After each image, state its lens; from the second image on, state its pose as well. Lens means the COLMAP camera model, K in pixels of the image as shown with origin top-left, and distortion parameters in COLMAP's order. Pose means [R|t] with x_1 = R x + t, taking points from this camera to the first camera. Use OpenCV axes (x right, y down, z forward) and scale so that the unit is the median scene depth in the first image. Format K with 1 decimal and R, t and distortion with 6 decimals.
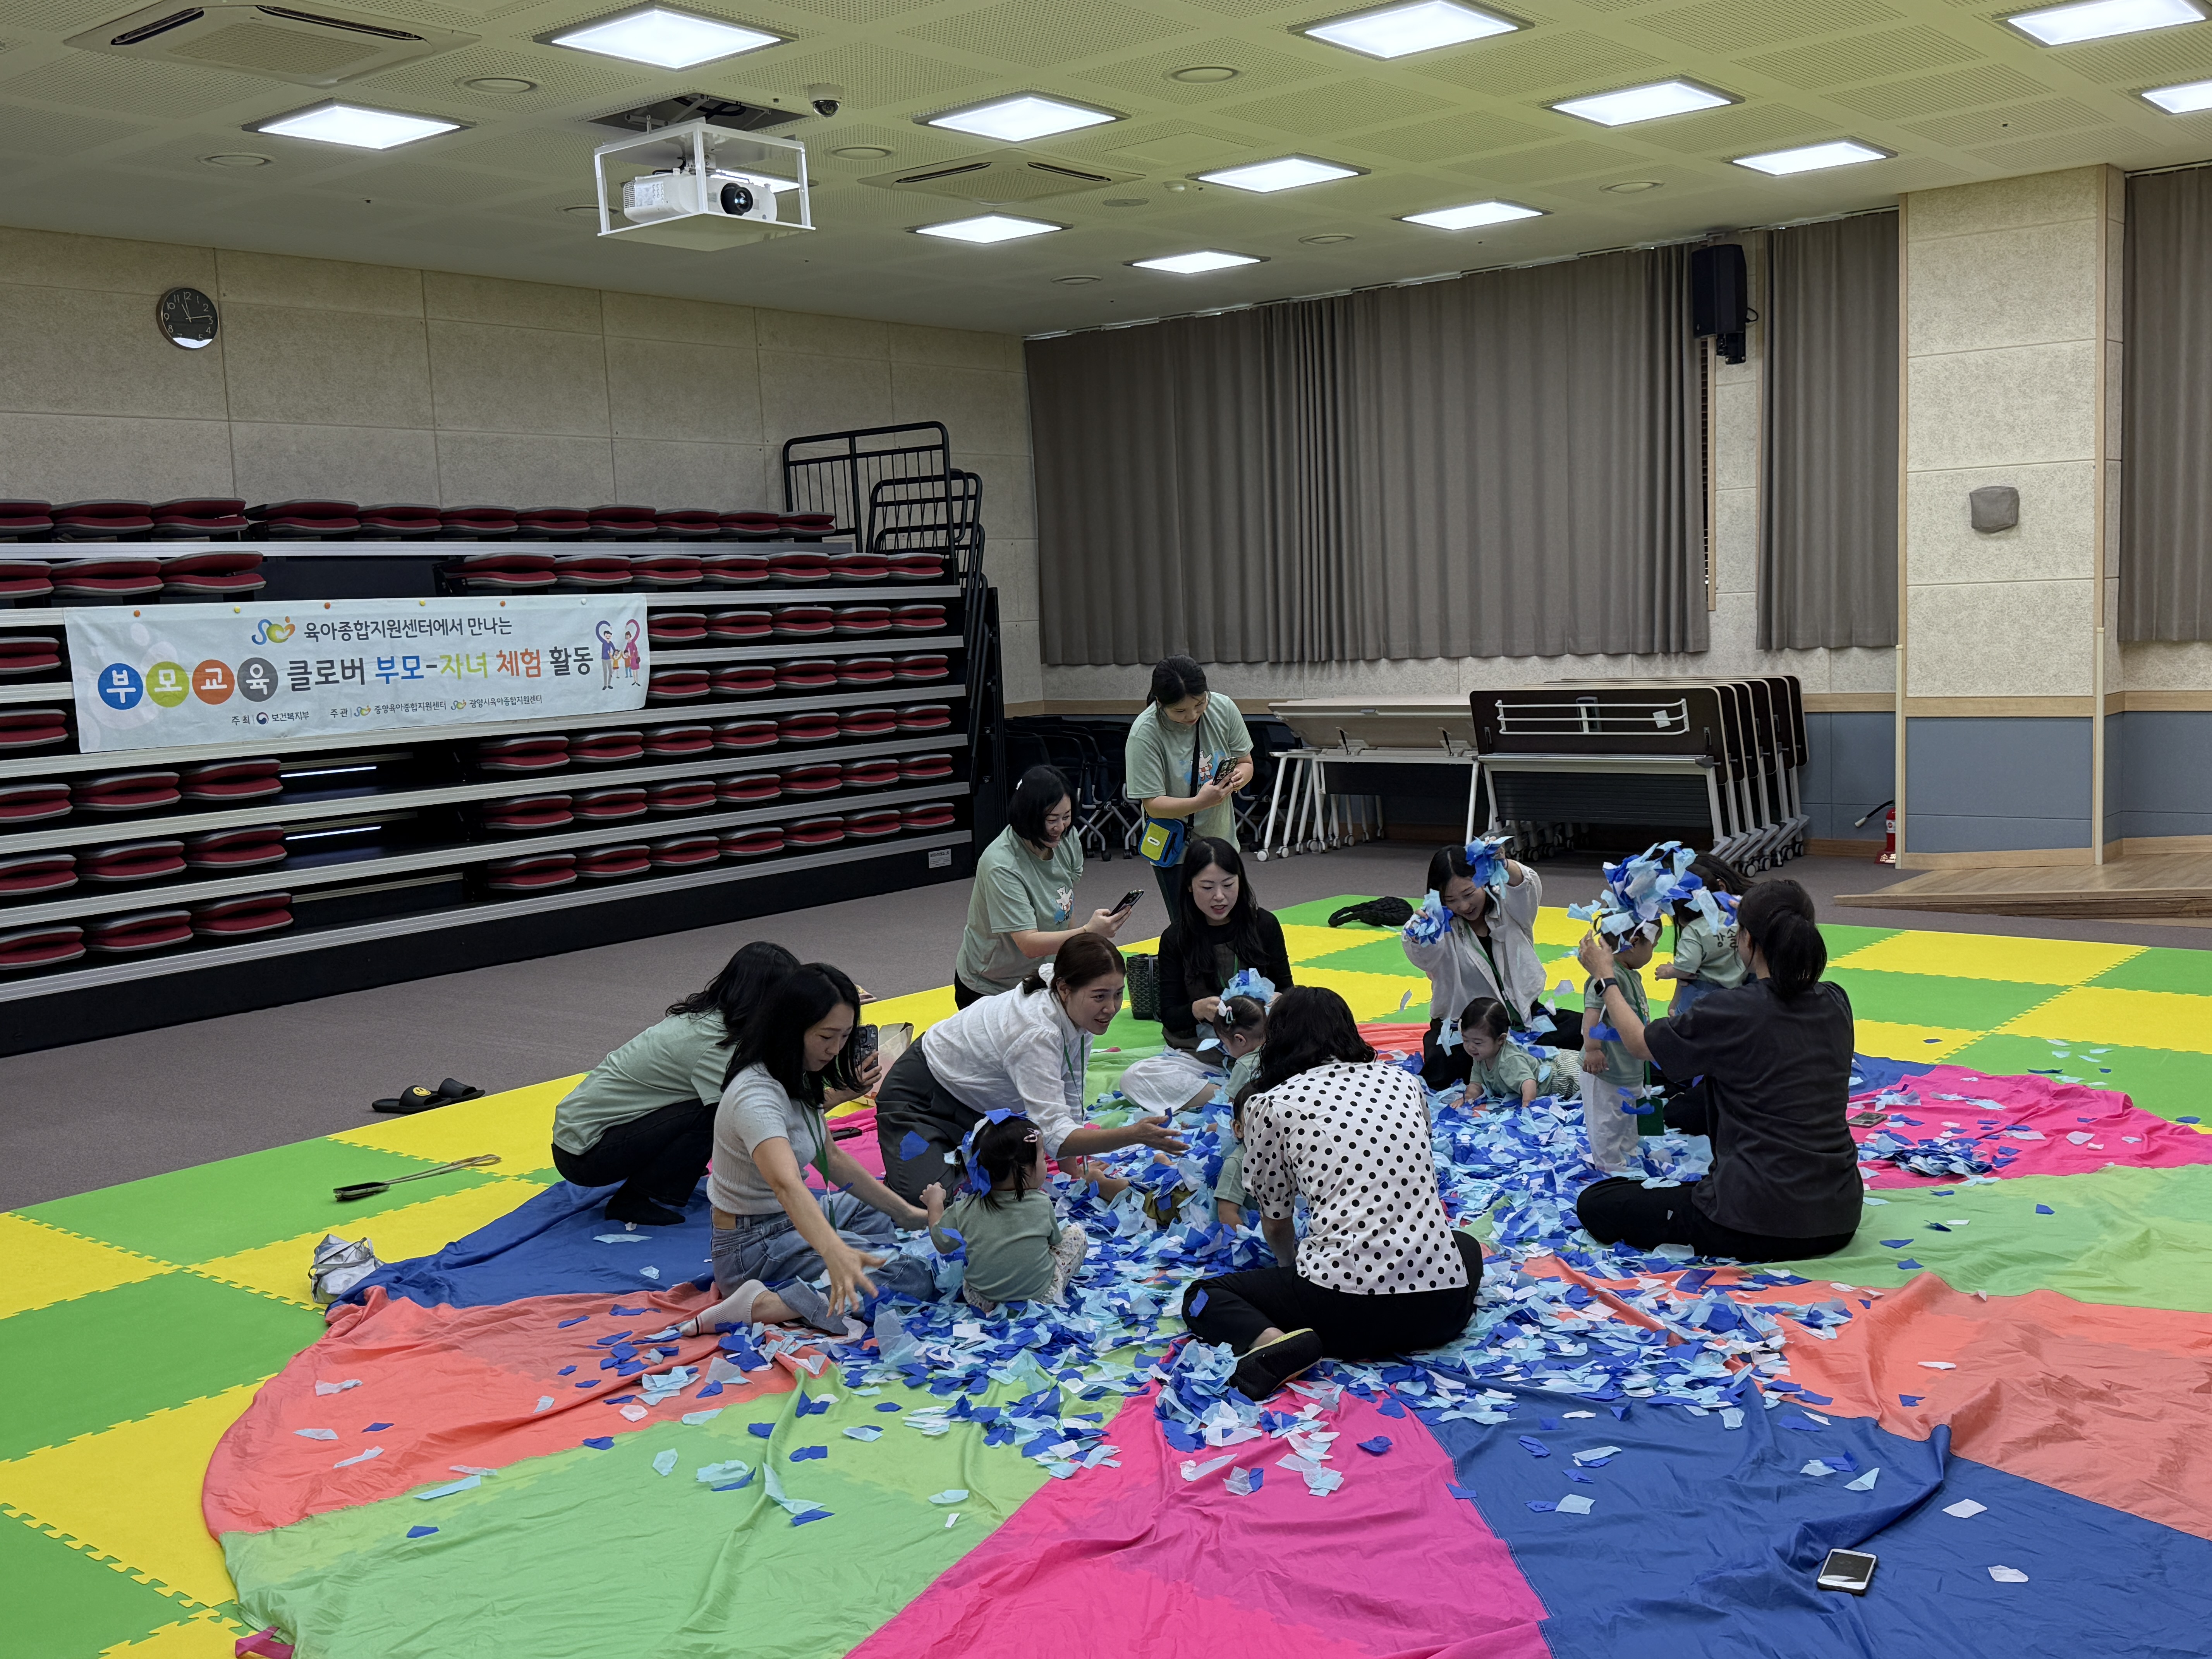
lens RADIAL K [[2224.9, 0, 1145.2], [0, 2224.9, 810.1], [0, 0, 1]] dist [0.044853, 0.000000]
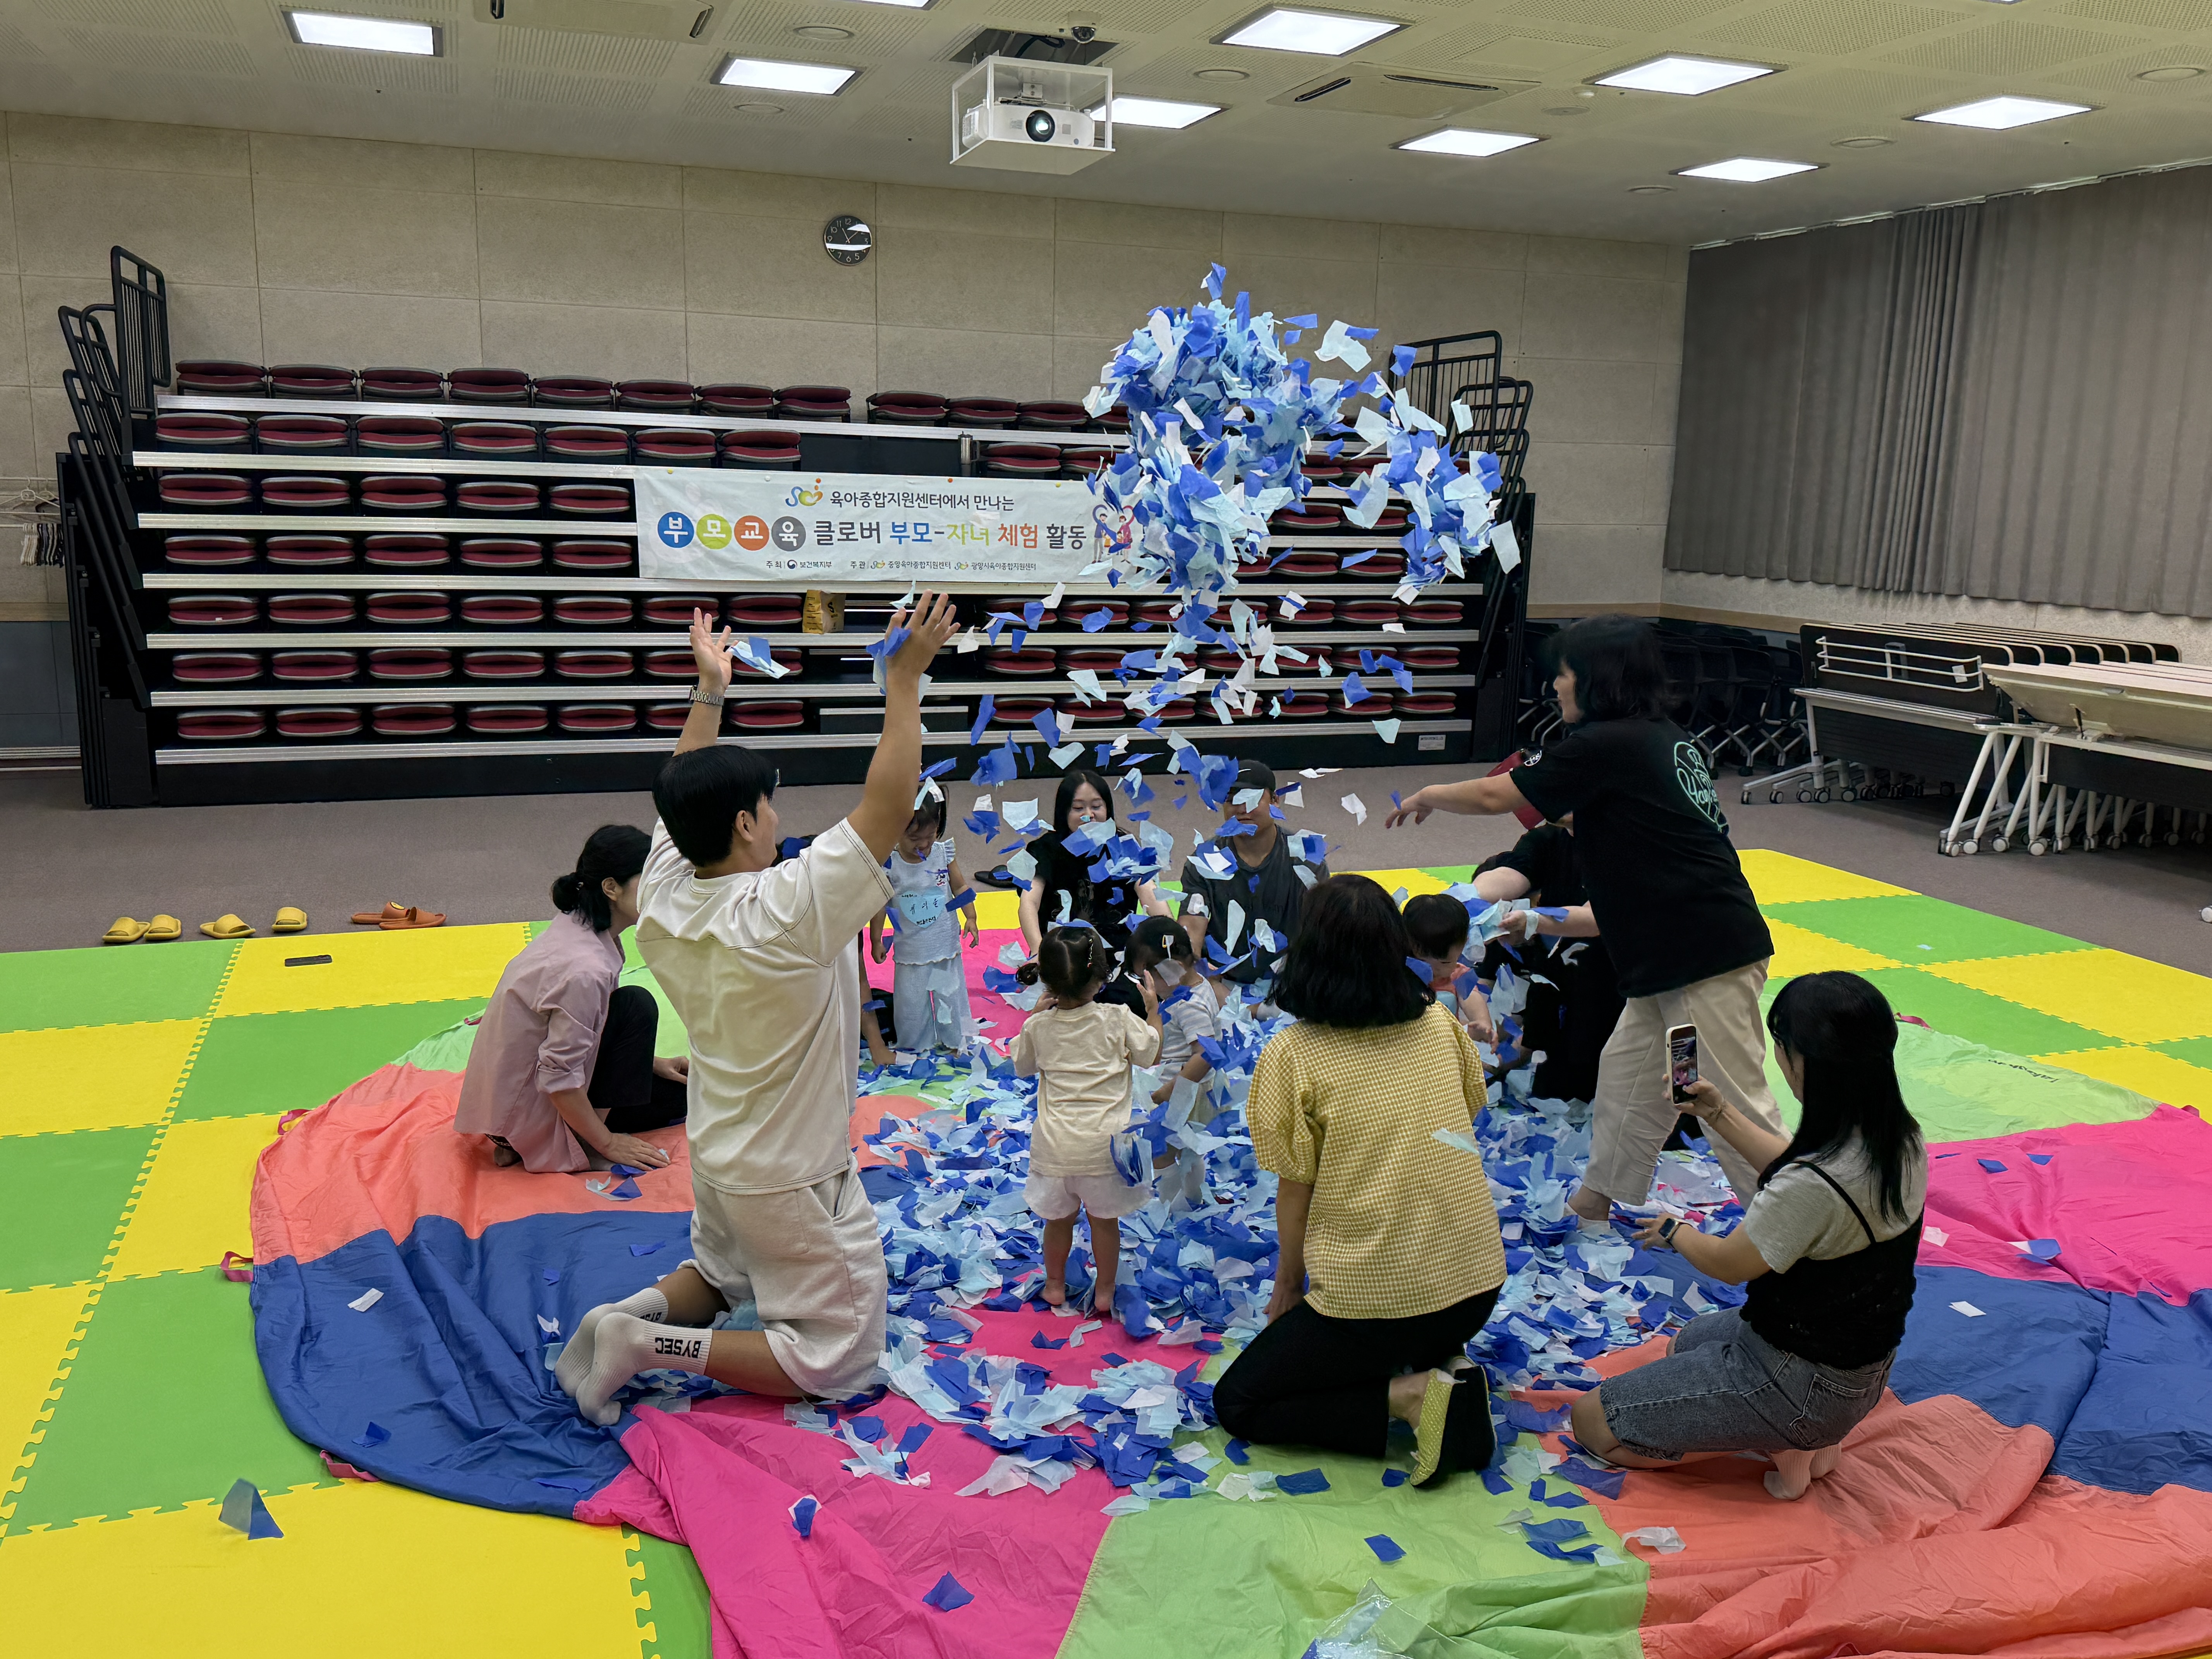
lens RADIAL K [[1823.5, 0, 1093.1], [0, 1823.5, 832.6], [0, 0, 1]] dist [0.109242, -0.055909]
pose [[0.838109, 0.163522, -0.520417, 0.288989], [-0.110329, 0.985110, 0.131854, -0.041519], [0.534229, -0.053091, 0.843671, 0.175132]]
